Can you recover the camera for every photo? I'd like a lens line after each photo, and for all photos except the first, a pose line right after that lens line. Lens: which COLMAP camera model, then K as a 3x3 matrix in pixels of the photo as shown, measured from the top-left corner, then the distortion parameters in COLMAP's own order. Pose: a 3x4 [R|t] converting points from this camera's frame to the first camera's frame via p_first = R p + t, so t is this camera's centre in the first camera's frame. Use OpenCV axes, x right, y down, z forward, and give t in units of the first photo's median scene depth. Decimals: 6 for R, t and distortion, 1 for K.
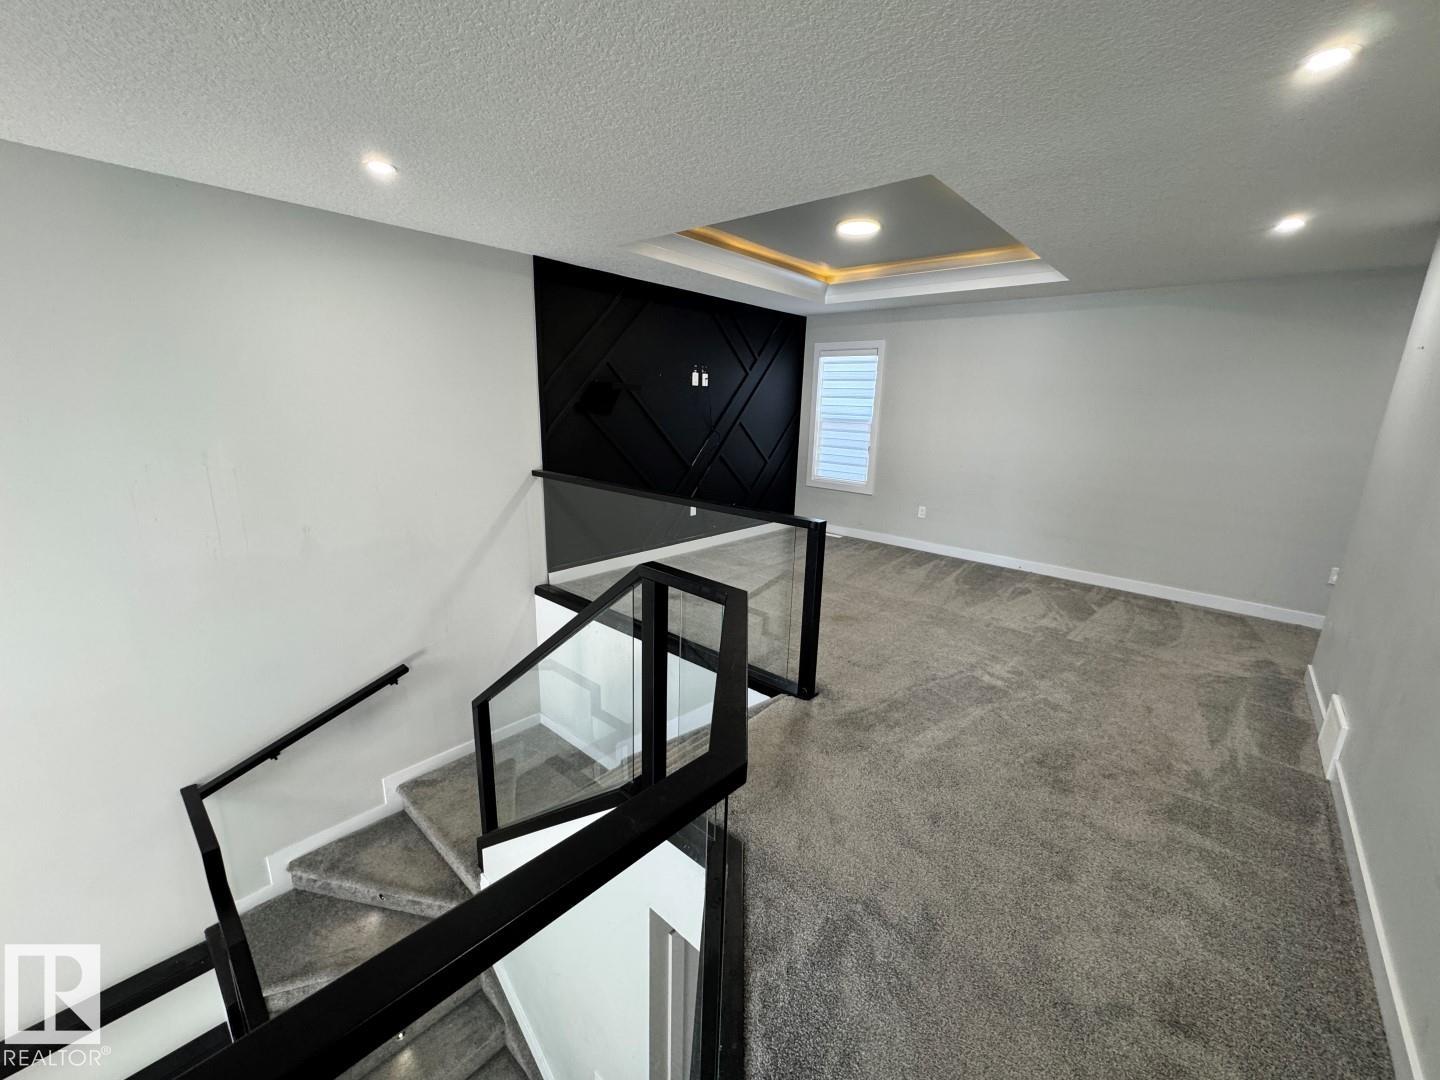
lens RADIAL K [[574.9, 0, 720.0], [0, 574.9, 540.0], [0, 0, 1]] dist [-0.000394, 0.000063]
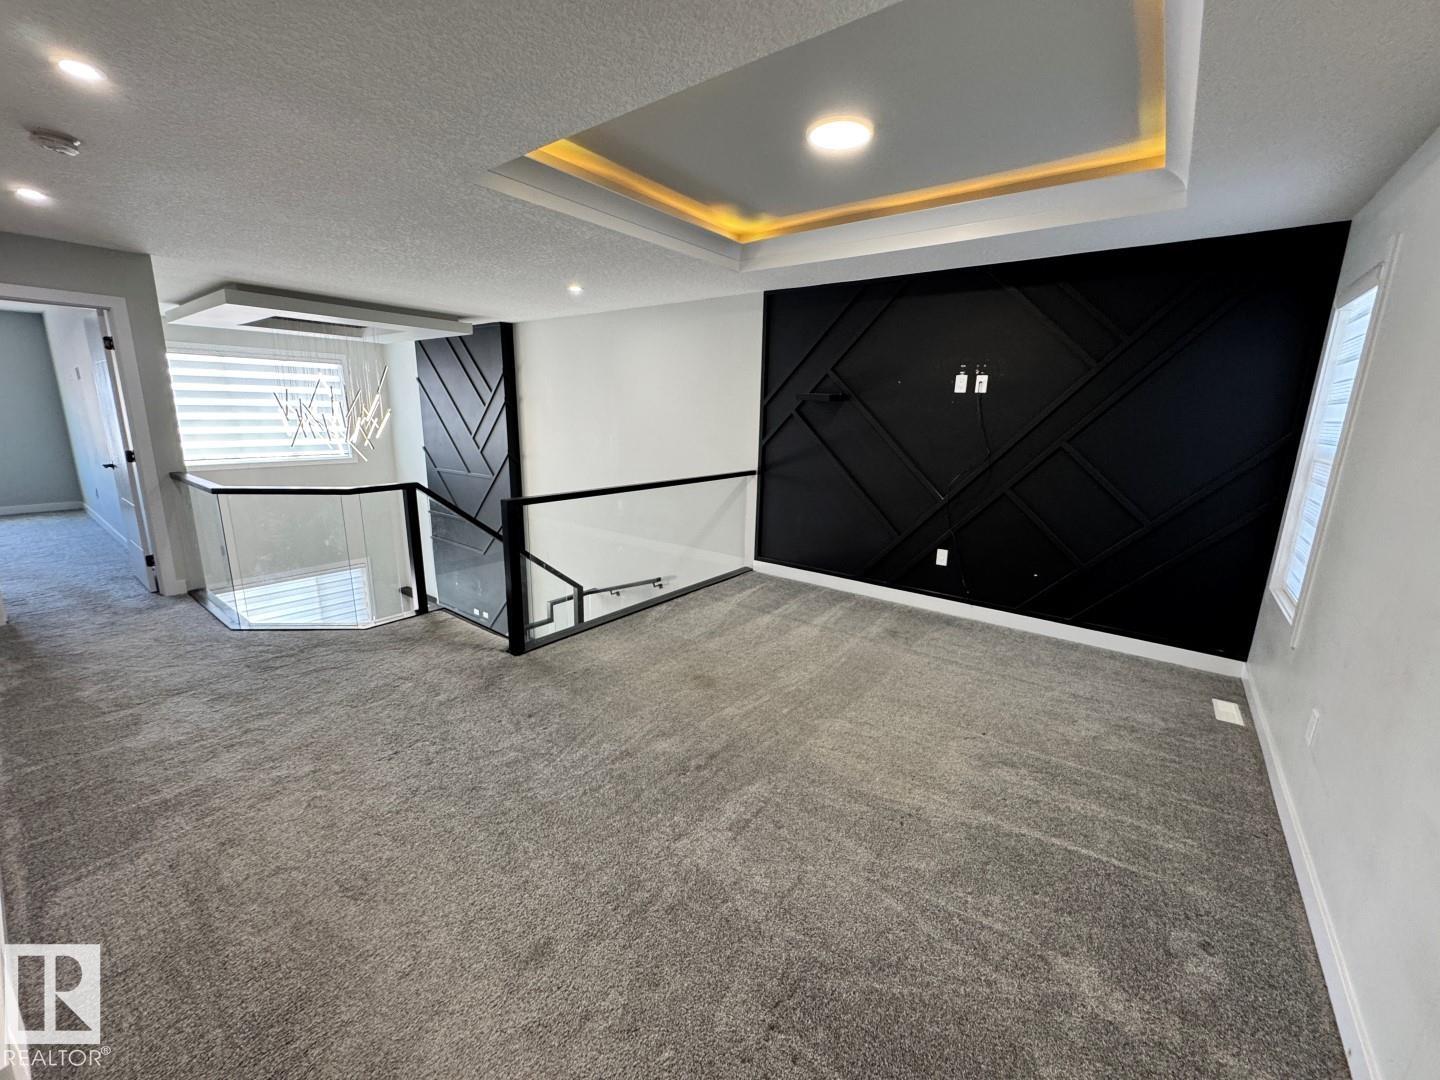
lens RADIAL K [[574.9, 0, 720.0], [0, 574.9, 540.0], [0, 0, 1]] dist [-0.000394, 0.000063]
pose [[0.078022, 0.196021, -0.977491, 0.706148], [-0.257076, 0.951277, 0.170245, -0.136479], [0.963236, 0.238007, 0.124613, 0.665722]]
